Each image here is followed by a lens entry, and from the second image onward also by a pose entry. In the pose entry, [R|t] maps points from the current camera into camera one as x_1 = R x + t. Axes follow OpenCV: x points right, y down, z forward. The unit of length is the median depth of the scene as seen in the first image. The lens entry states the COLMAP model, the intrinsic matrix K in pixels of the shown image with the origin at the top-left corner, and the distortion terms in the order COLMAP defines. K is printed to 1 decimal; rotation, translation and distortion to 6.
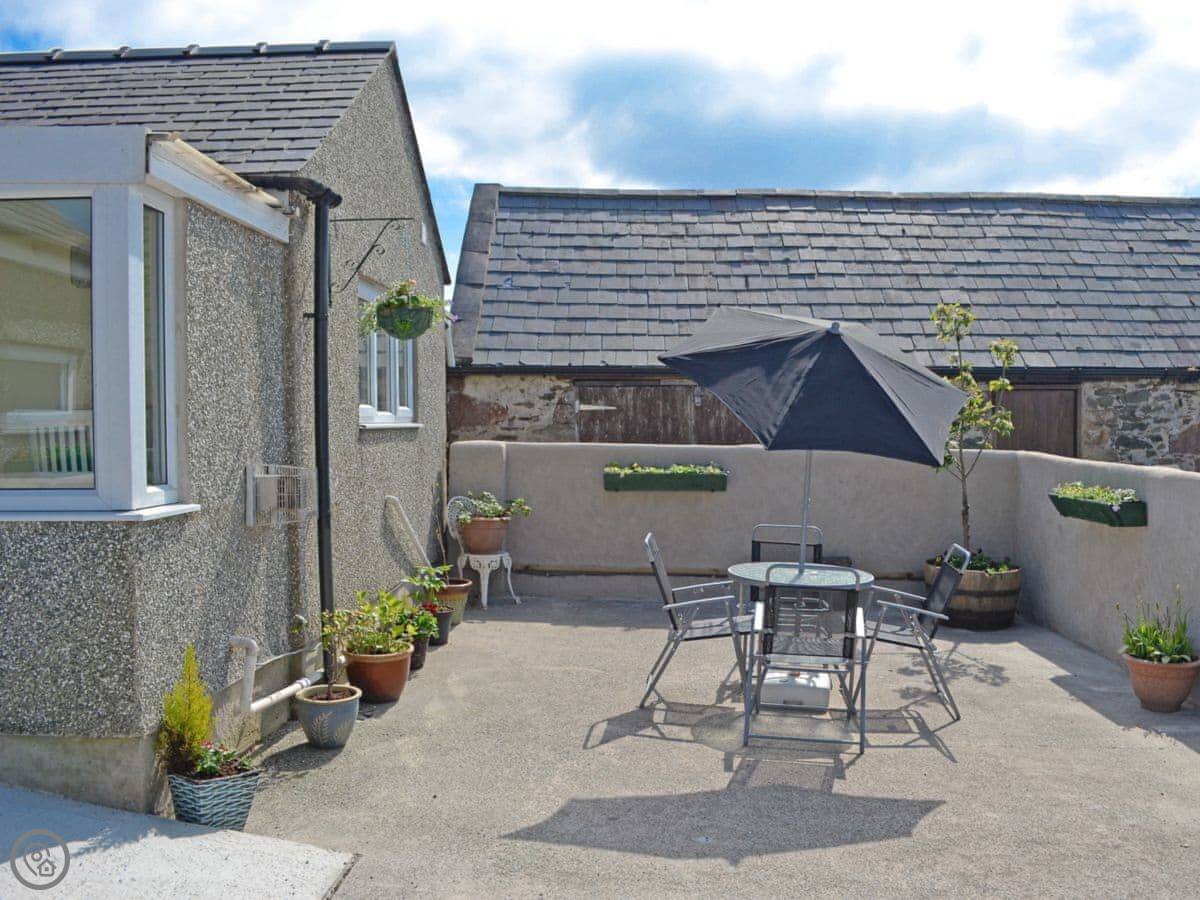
lens RADIAL K [[1071.6, 0, 653.6], [0, 1071.6, 455.7], [0, 0, 1]] dist [-0.082575, 0.012165]
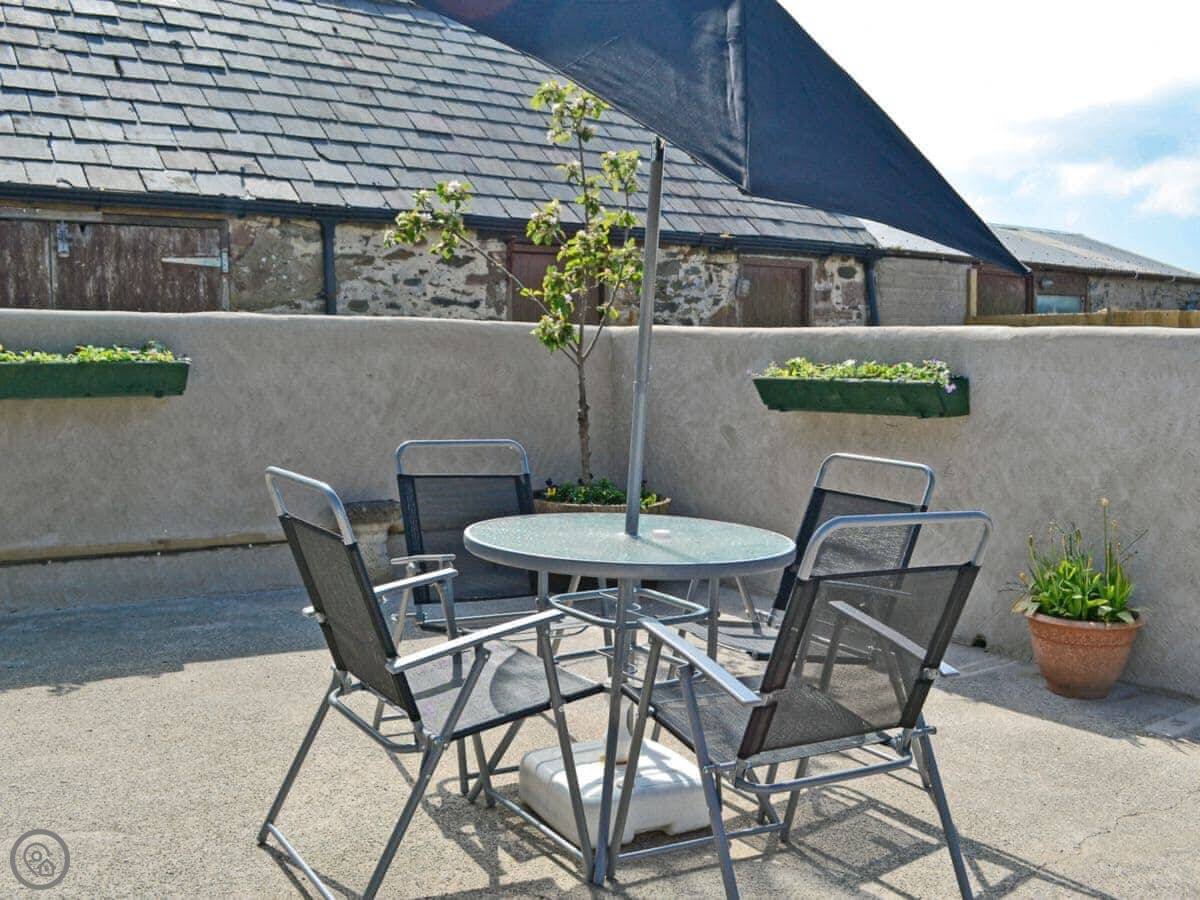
lens RADIAL K [[1119.5, 0, 571.6], [0, 1119.5, 453.4], [0, 0, 1]] dist [-0.090484, 0.016574]
pose [[0.810683, -0.053592, 0.583028, -0.102591], [0.020140, 0.997765, 0.063711, 0.031300], [-0.585139, -0.039907, 0.809950, 0.436423]]
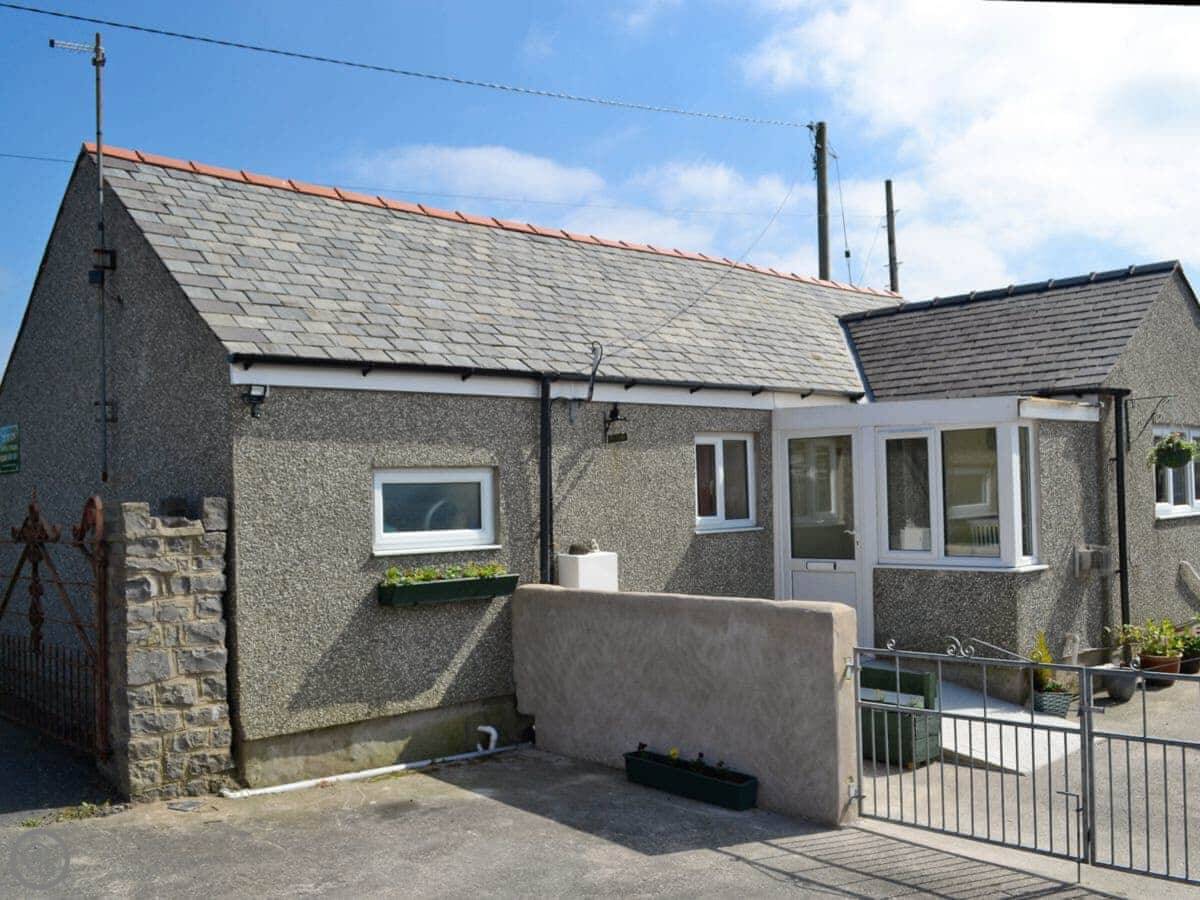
lens RADIAL K [[1081.7, 0, 616.6], [0, 1081.7, 465.7], [0, 0, 1]] dist [-0.096121, 0.011572]
pose [[0.667925, -0.030315, -0.743611, 0.267244], [0.000231, 0.999178, -0.040527, -0.030783], [0.744228, 0.026897, 0.667383, -0.488335]]
